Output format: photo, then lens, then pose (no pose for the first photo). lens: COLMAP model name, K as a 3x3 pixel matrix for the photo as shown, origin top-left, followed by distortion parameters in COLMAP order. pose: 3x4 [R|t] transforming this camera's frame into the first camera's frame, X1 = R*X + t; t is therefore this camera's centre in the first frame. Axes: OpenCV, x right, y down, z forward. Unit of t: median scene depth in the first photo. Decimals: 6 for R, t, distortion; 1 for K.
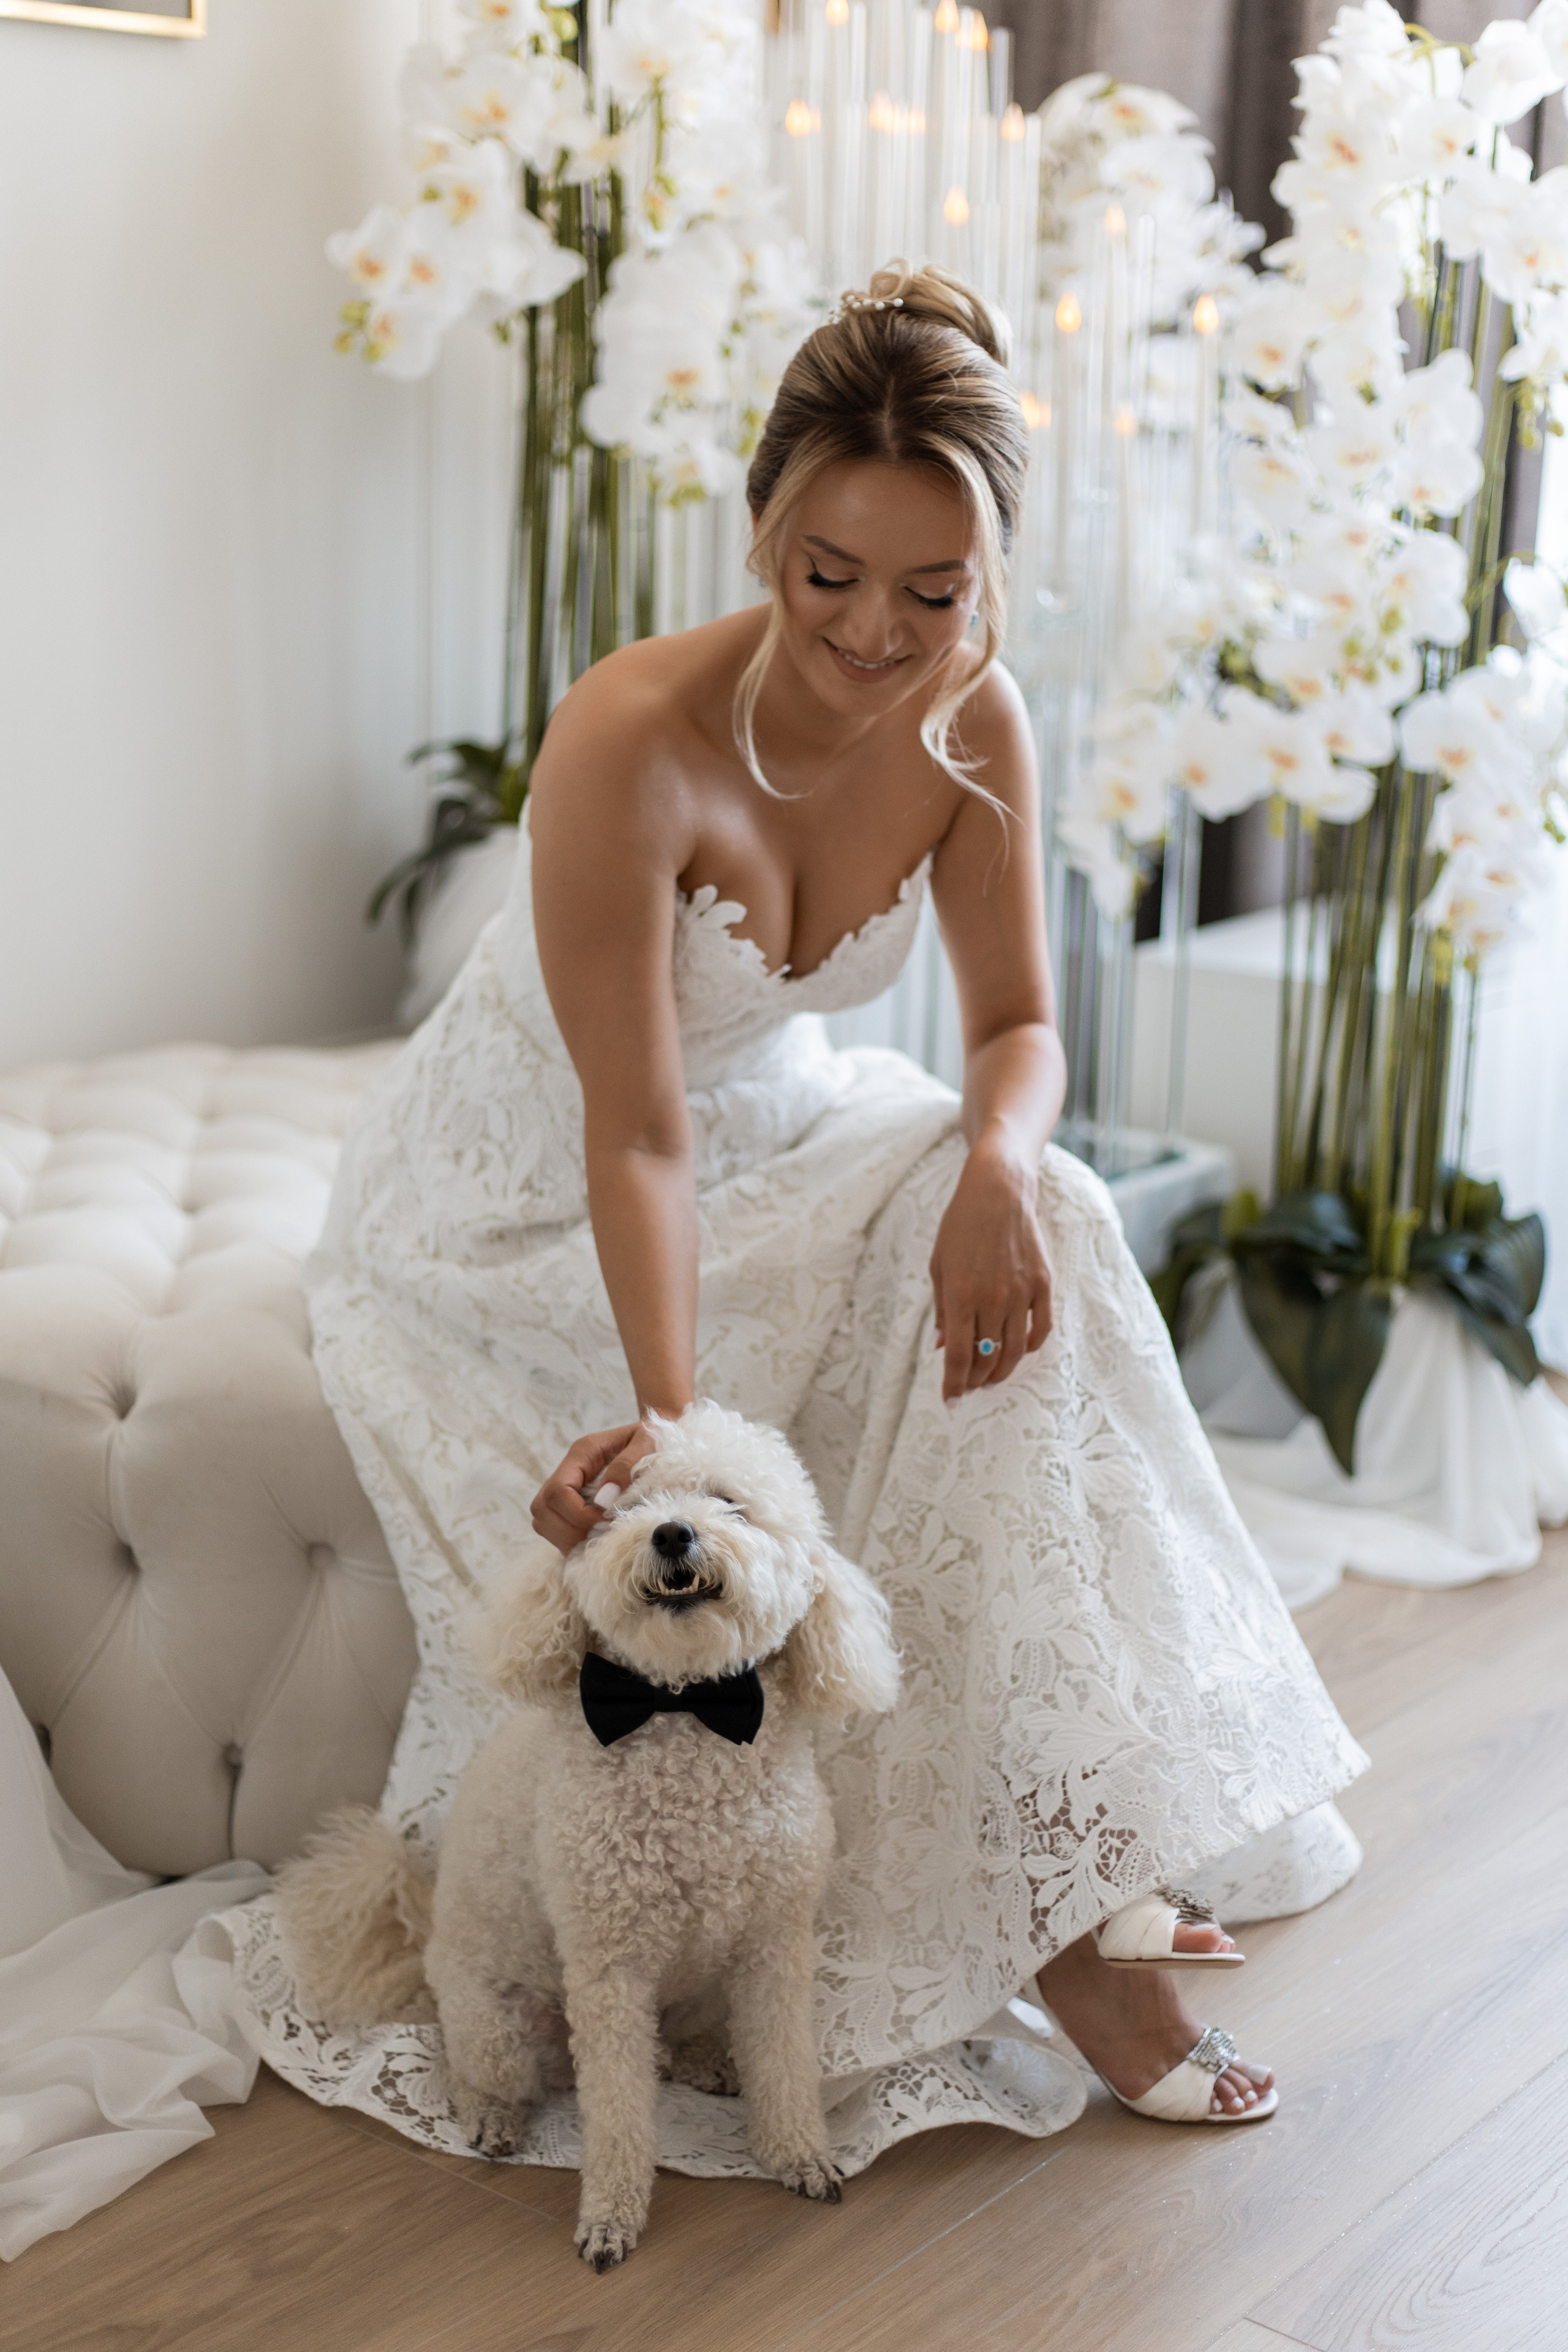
lens RADIAL K [[3449.4, 0, 790.6], [0, 3449.4, 1176.9], [0, 0, 1]] dist [0.006884, -0.044711]
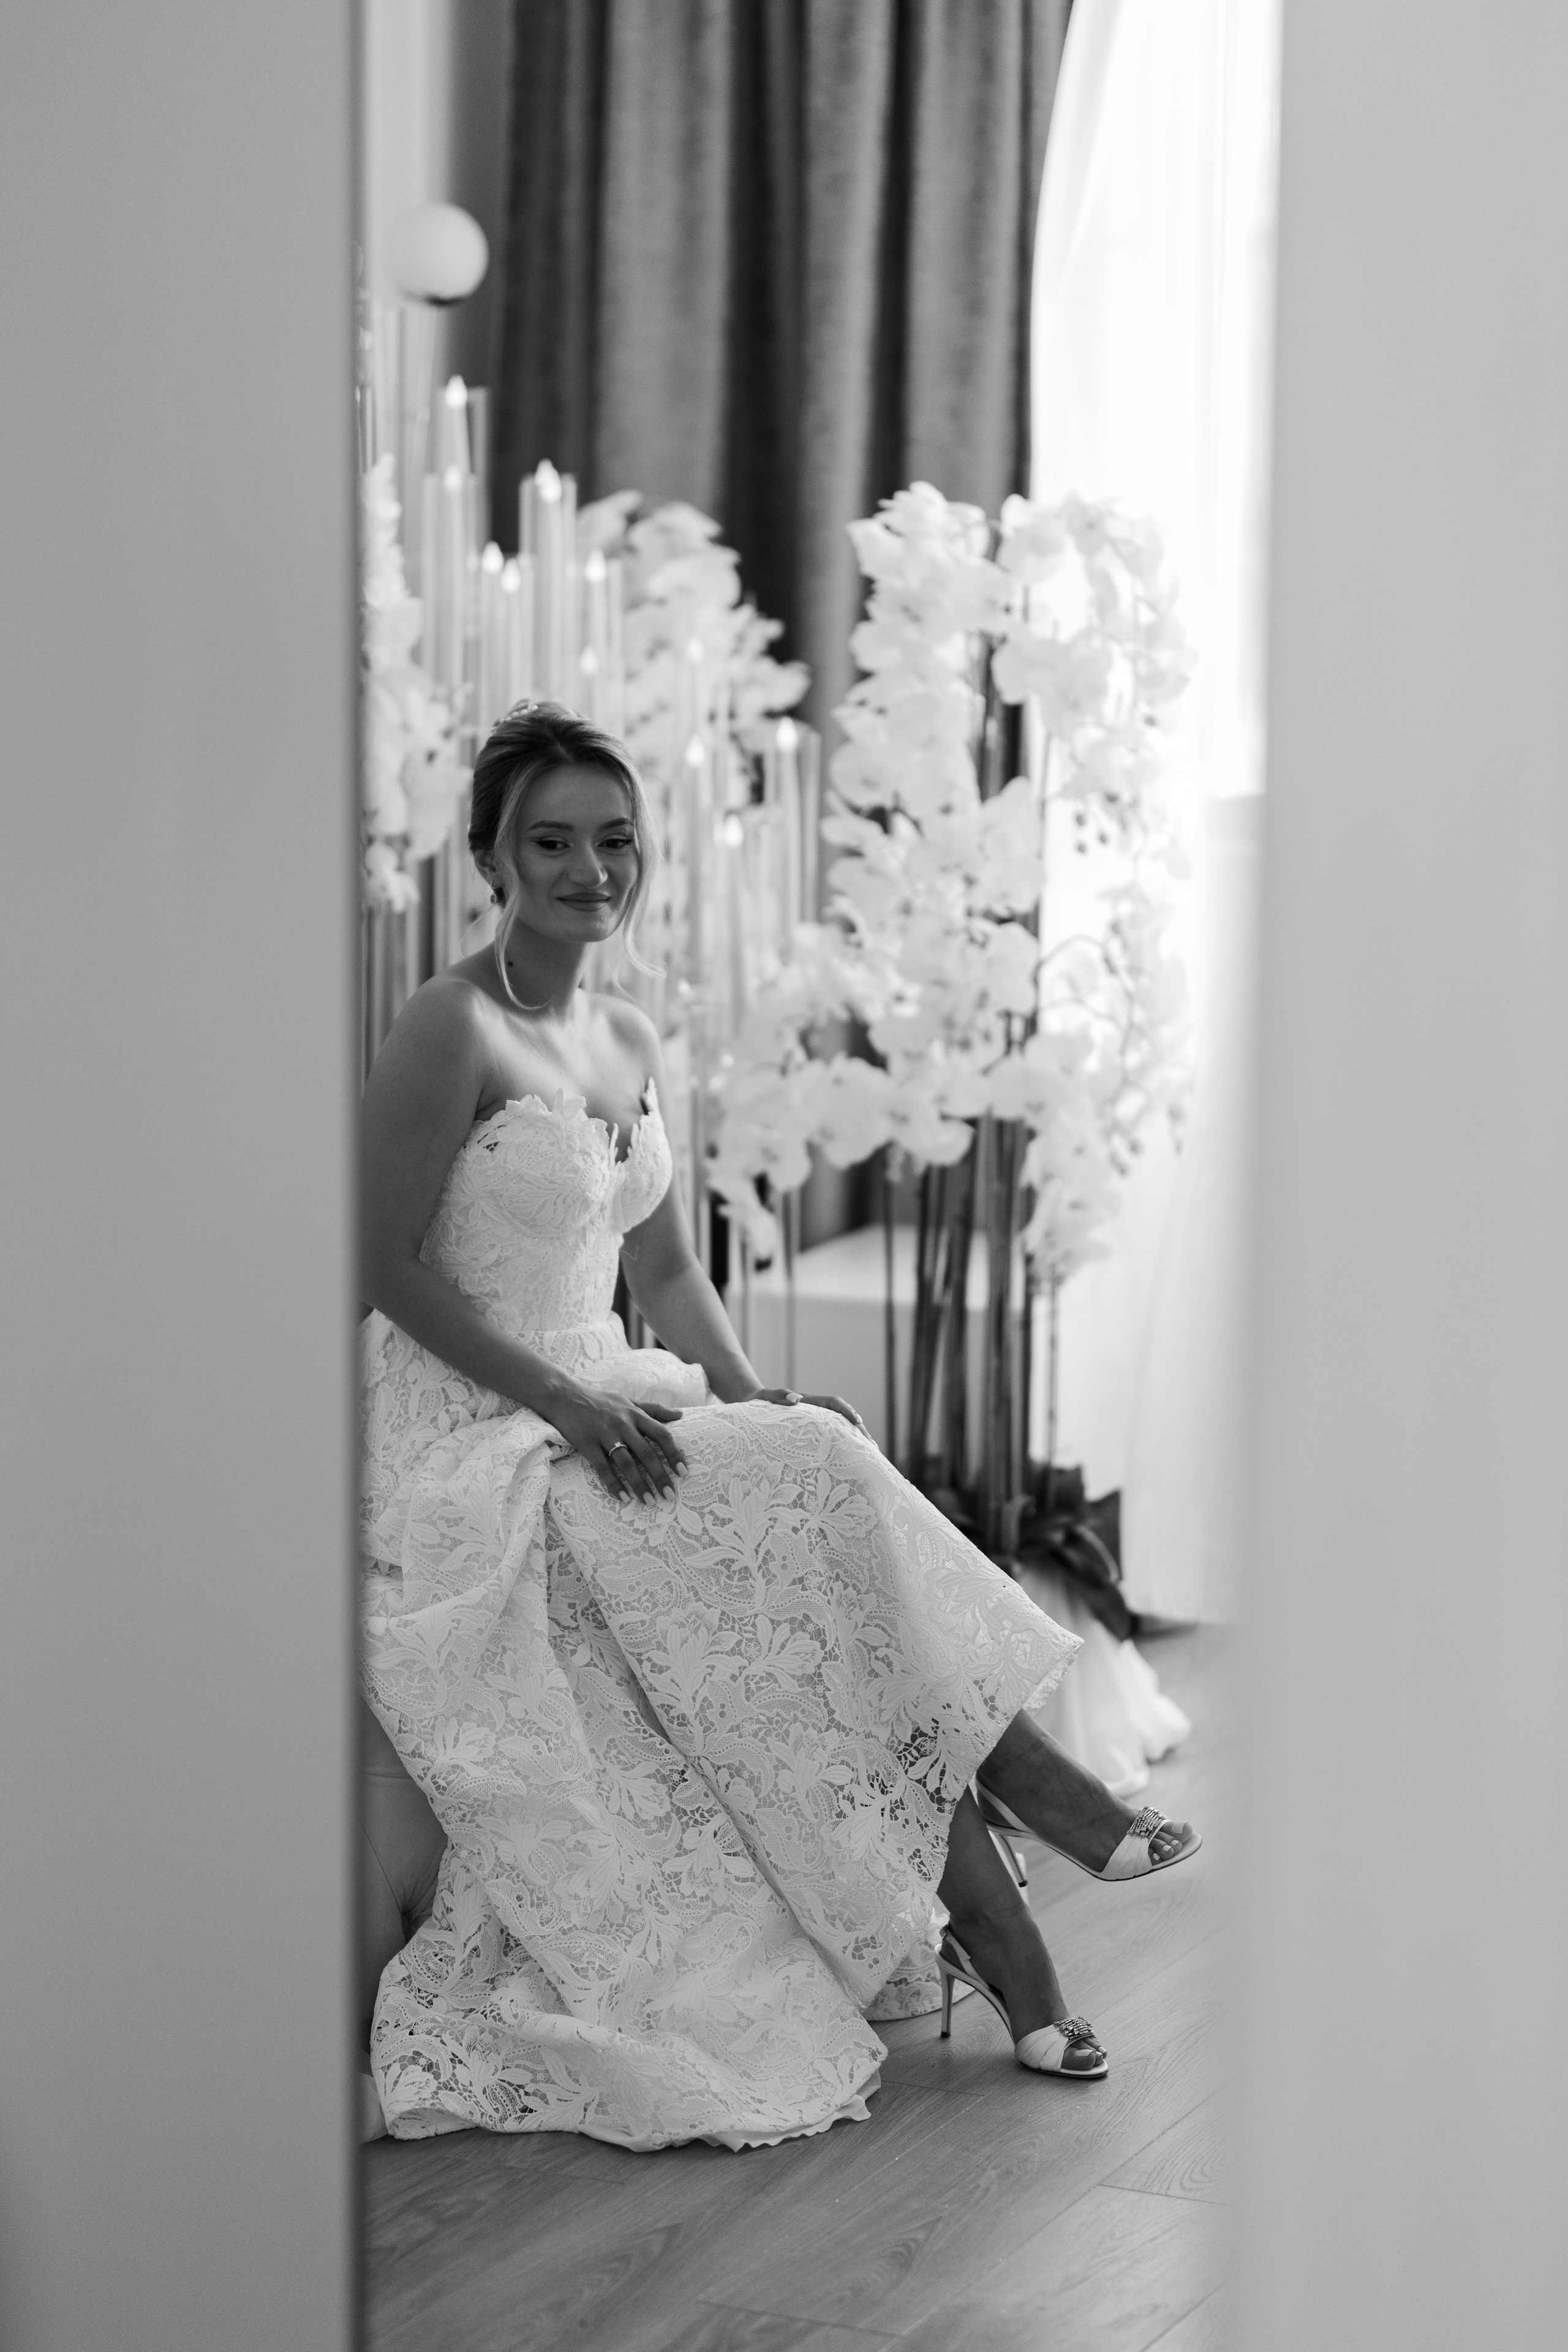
lens RADIAL K [[5505.8, 0, 784.0], [0, 5505.8, 1176.0], [0, 0, 1]] dist [-0.045898, -0.005521]
pose [[0.973222, -0.052190, 0.223862, -0.319692], [0.071991, 0.994093, -0.081215, 0.050116], [-0.218301, 0.095156, 0.971231, -0.827273]]
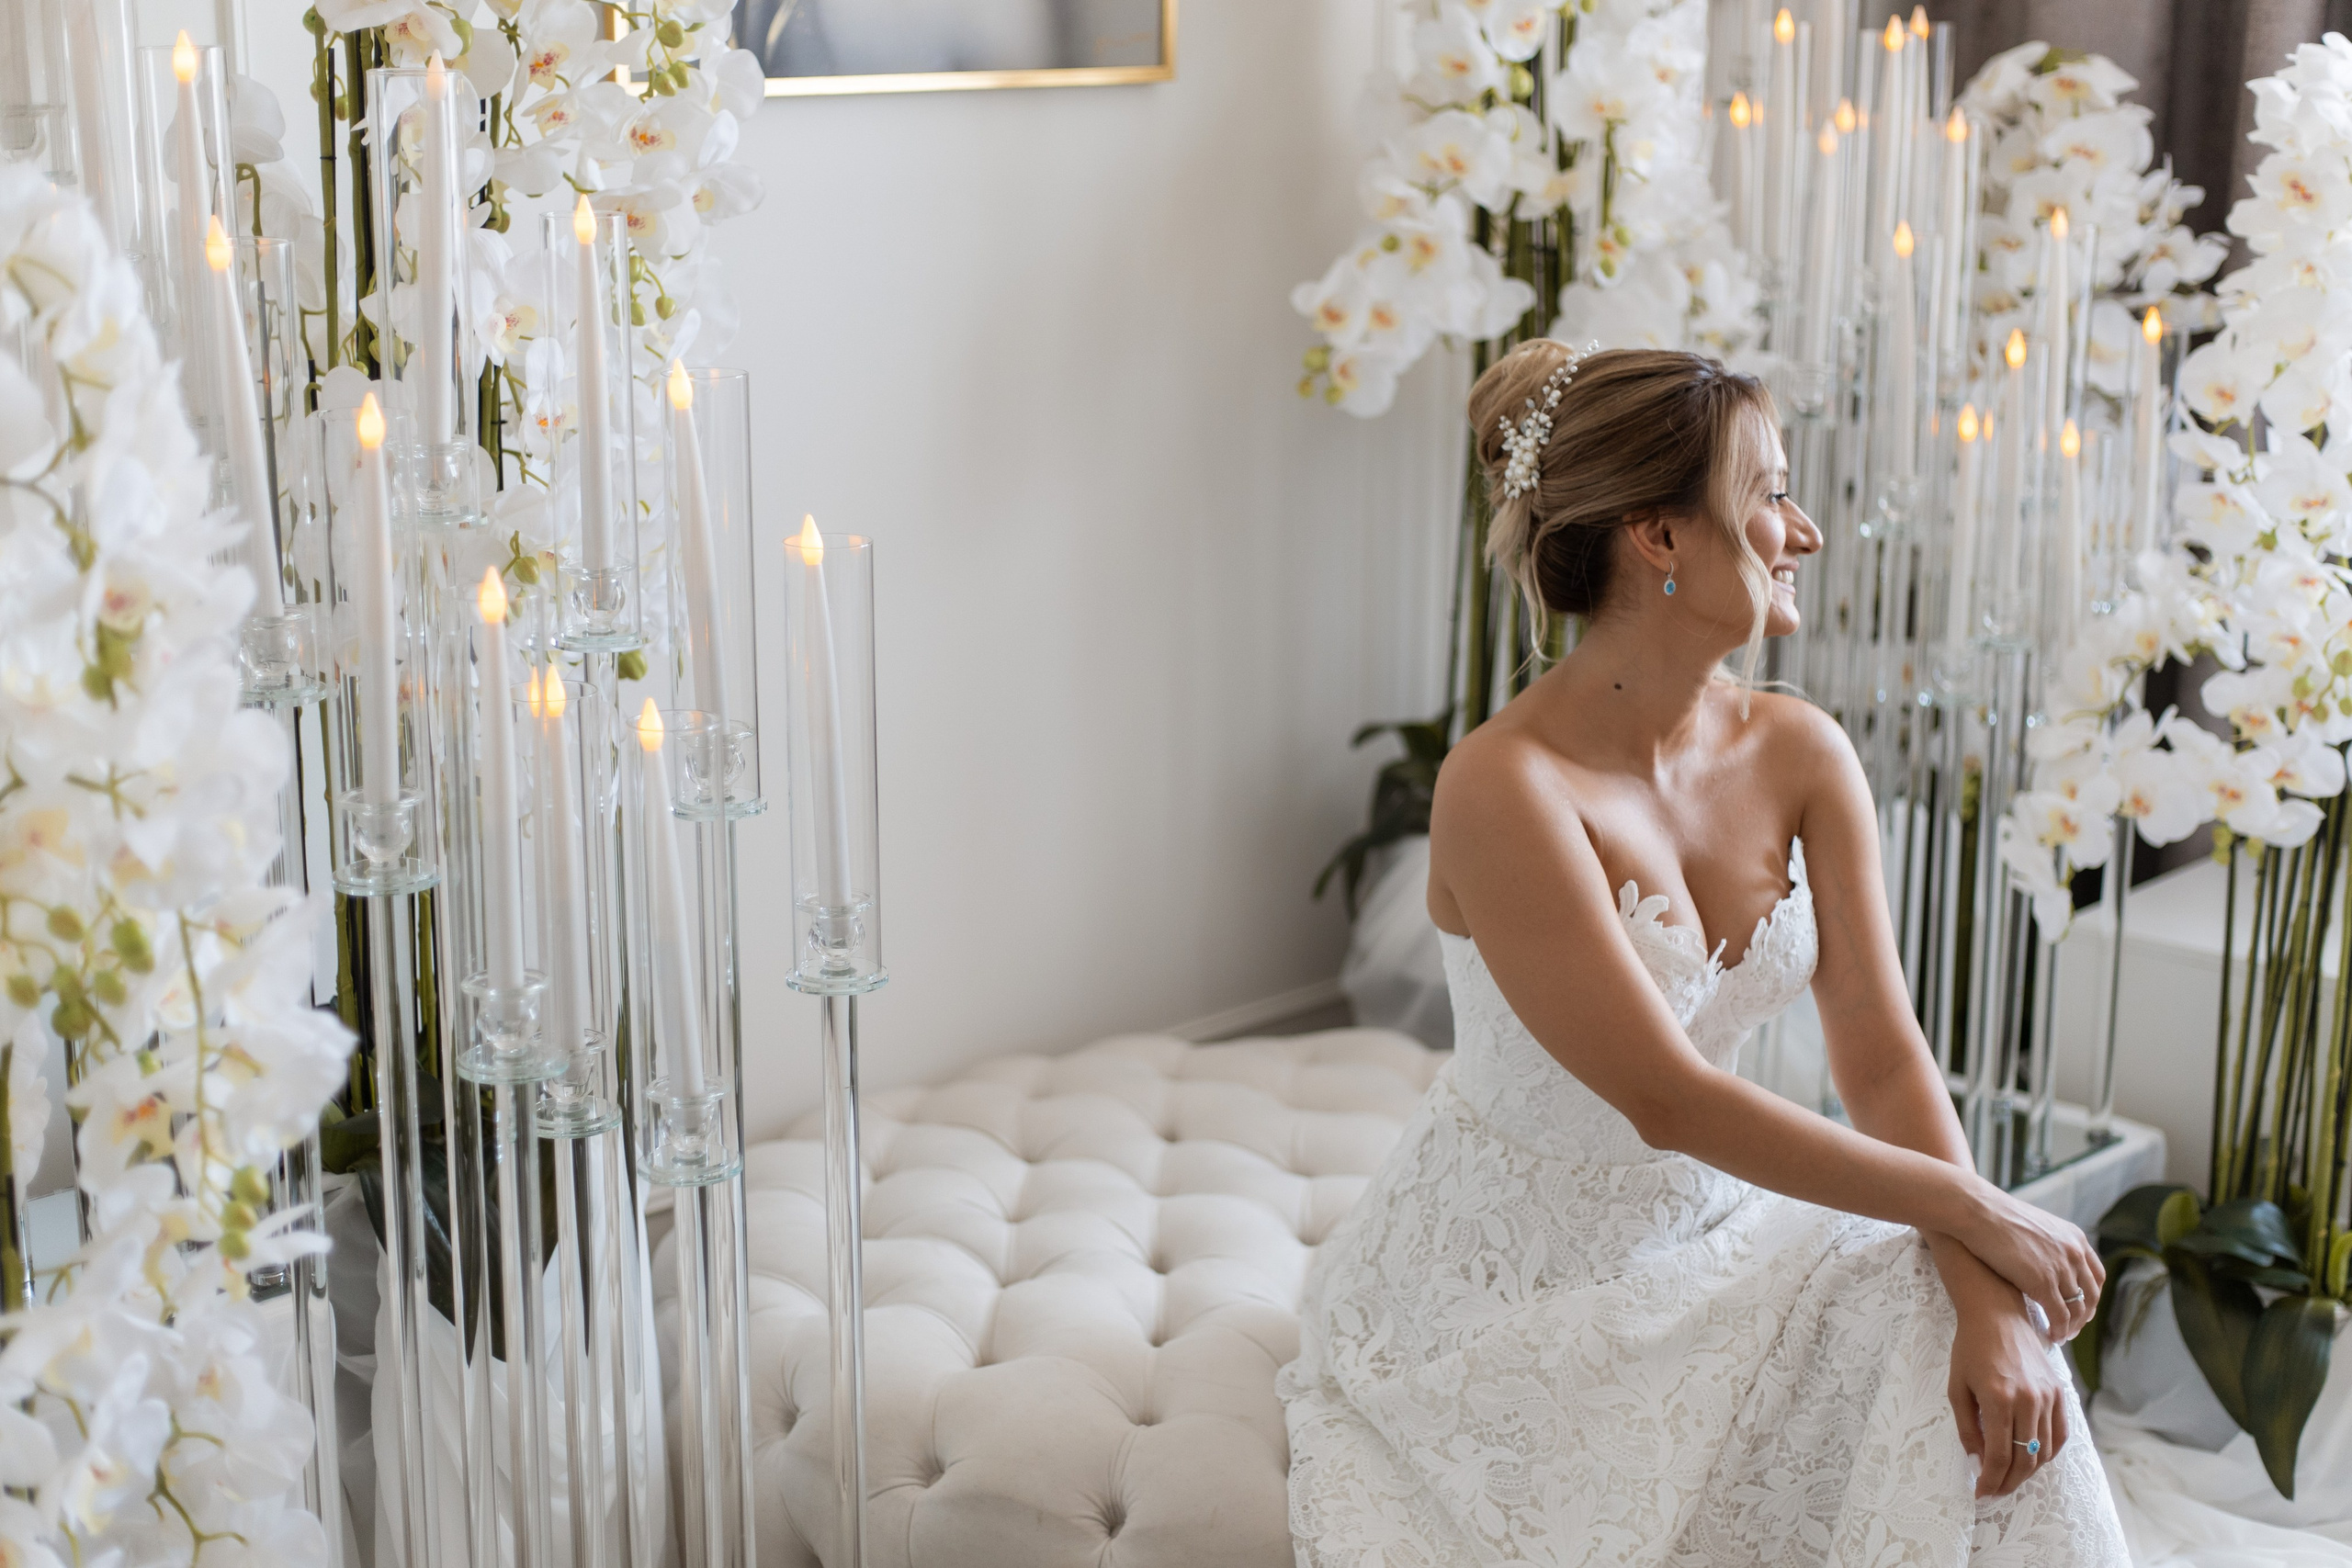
lens RADIAL K [[3412.8, 0, 1170.0], [0, 3412.8, 778.2], [0, 0, 1]] dist [0.001932, 0.011945]
pose [[0.989814, 0.013042, -0.141770, -0.021785], [-0.013645, 0.999902, -0.003282, -0.117408], [0.141713, 0.005183, 0.989894, -0.029120]]
